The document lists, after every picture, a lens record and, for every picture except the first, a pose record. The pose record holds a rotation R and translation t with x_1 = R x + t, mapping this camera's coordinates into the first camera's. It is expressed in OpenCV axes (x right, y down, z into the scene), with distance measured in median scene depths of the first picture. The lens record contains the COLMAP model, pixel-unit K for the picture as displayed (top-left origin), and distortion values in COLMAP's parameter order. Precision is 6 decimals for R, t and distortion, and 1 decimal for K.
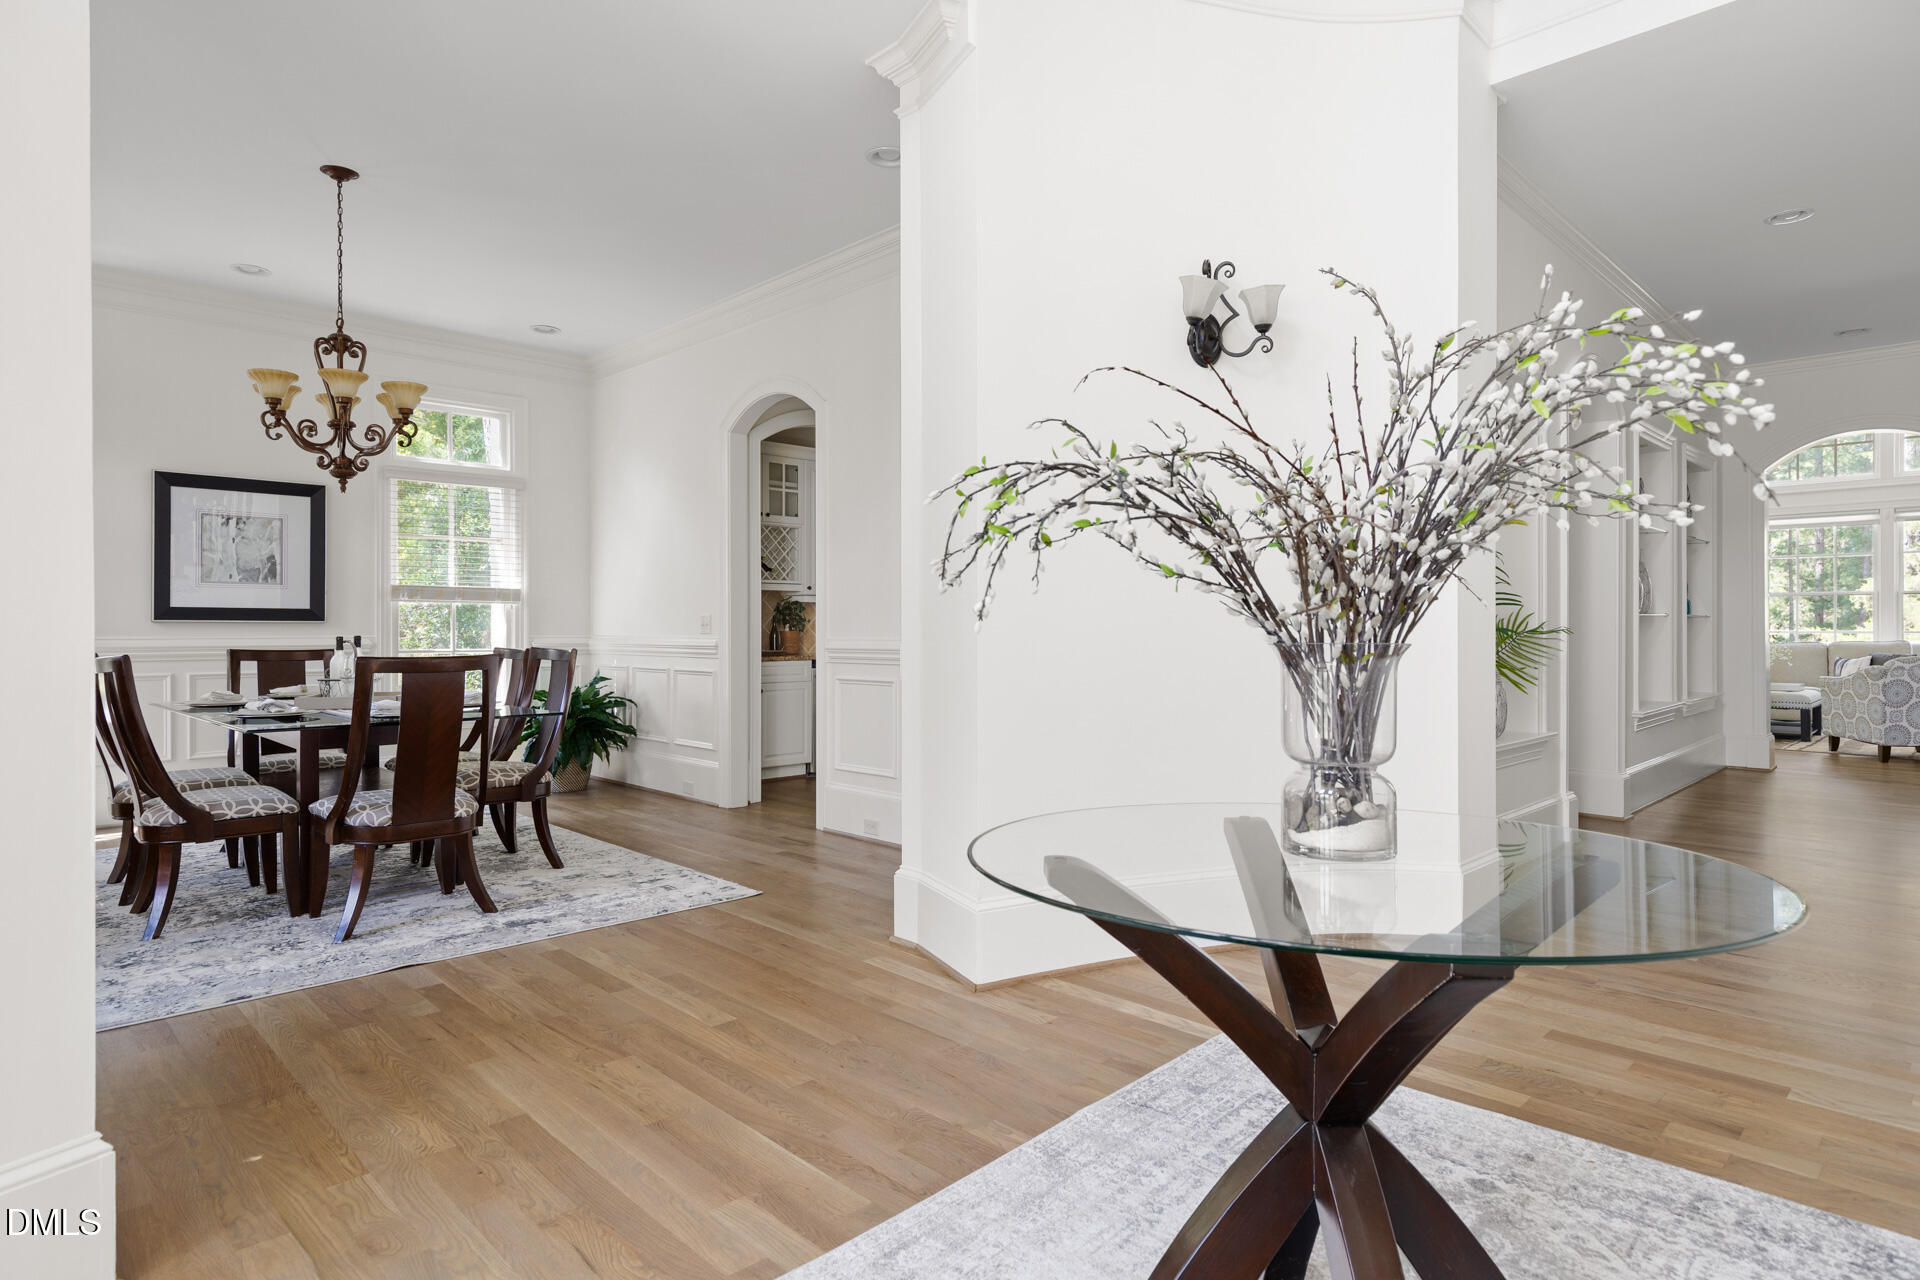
lens RADIAL K [[907.1, 0, 956.5], [0, 907.1, 616.4], [0, 0, 1]] dist [0.000719, 0.000092]
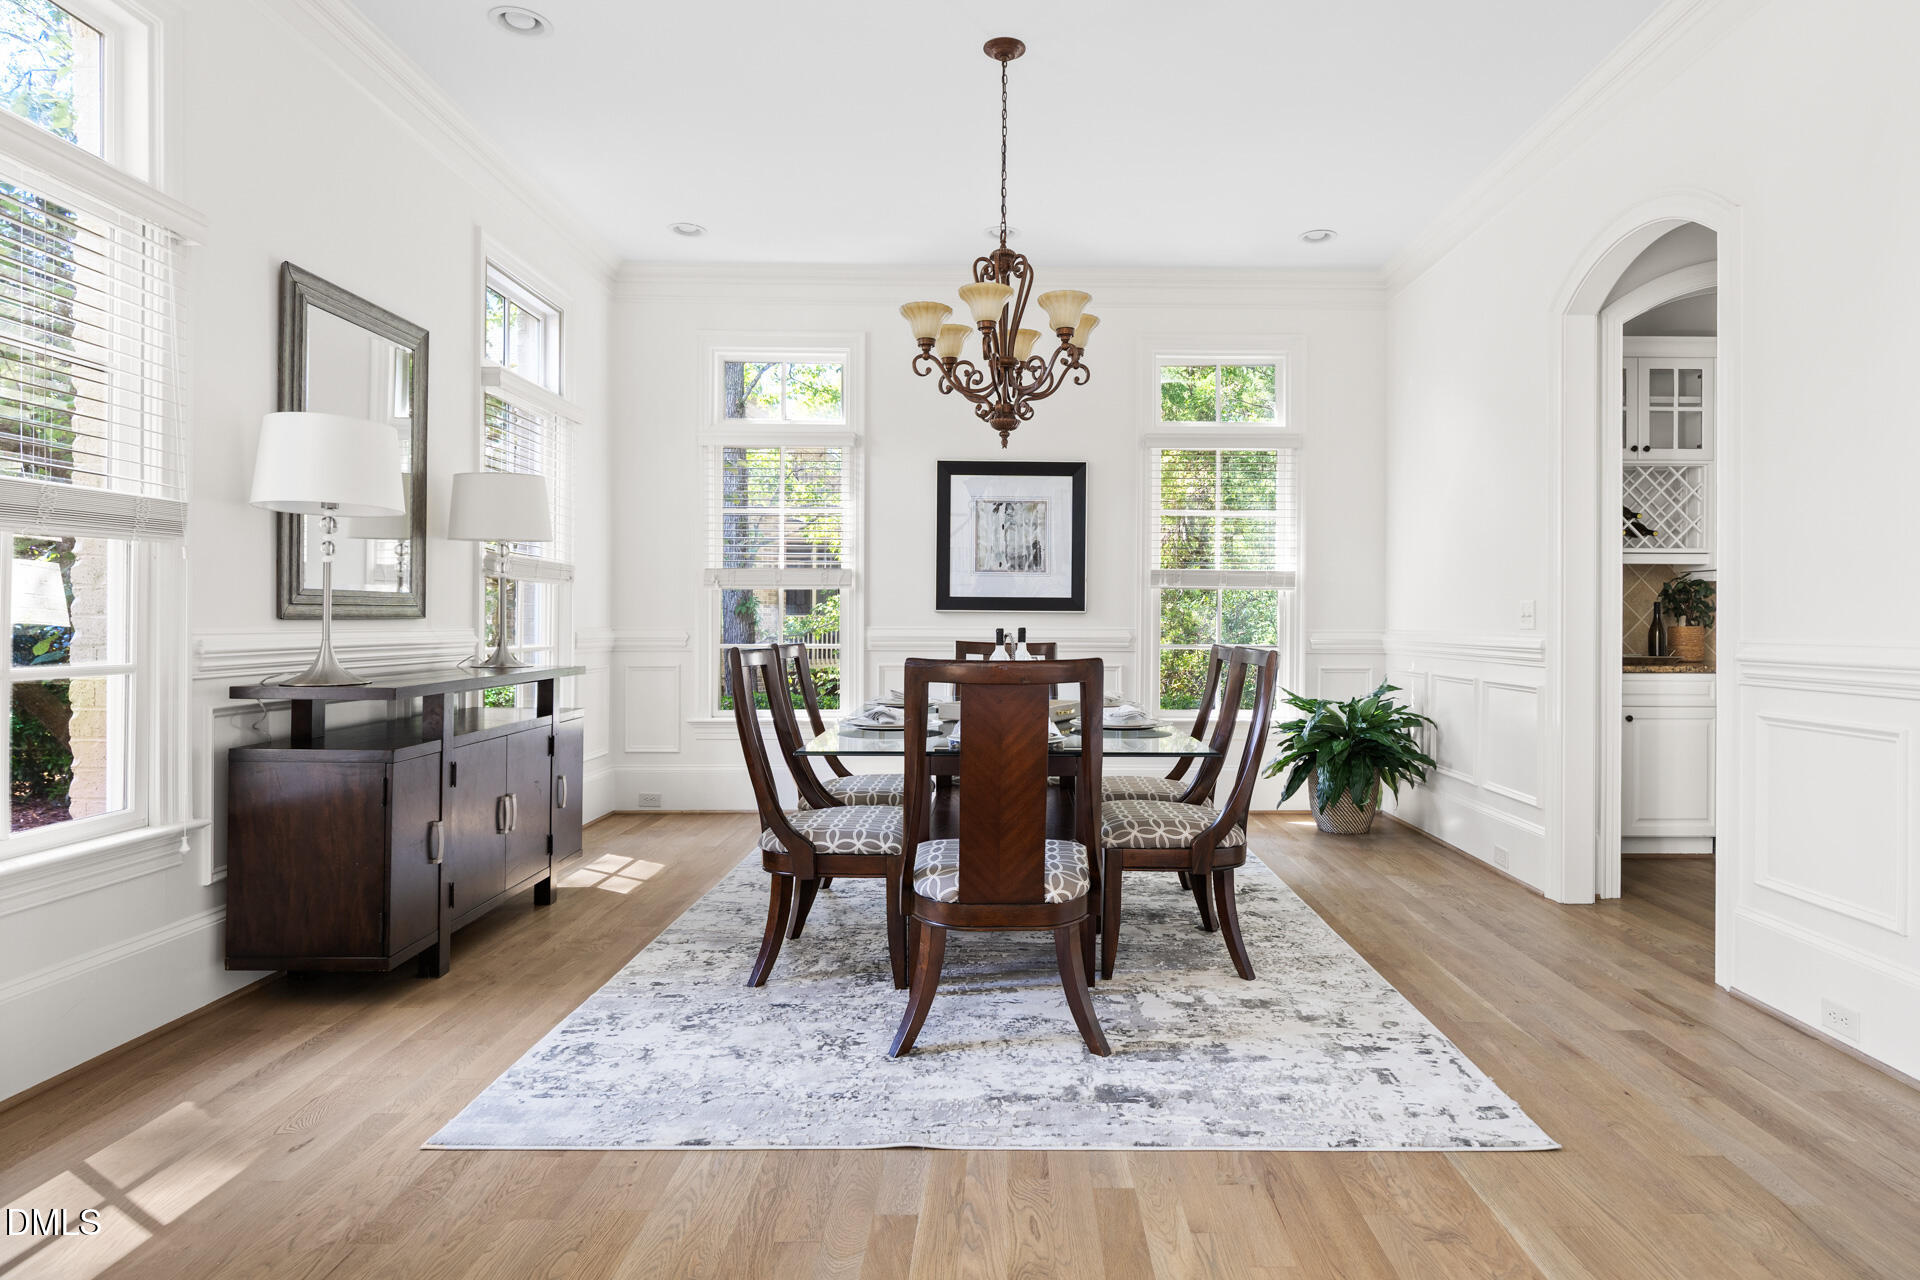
lens RADIAL K [[1130.3, 0, 960.7], [0, 1130.3, 619.1], [0, 0, 1]] dist [0.003285, -0.002104]
pose [[0.726088, 0.003976, -0.687590, -0.009844], [0.003845, 0.999944, 0.009843, 0.001949], [0.687591, -0.009790, 0.726032, 0.120659]]
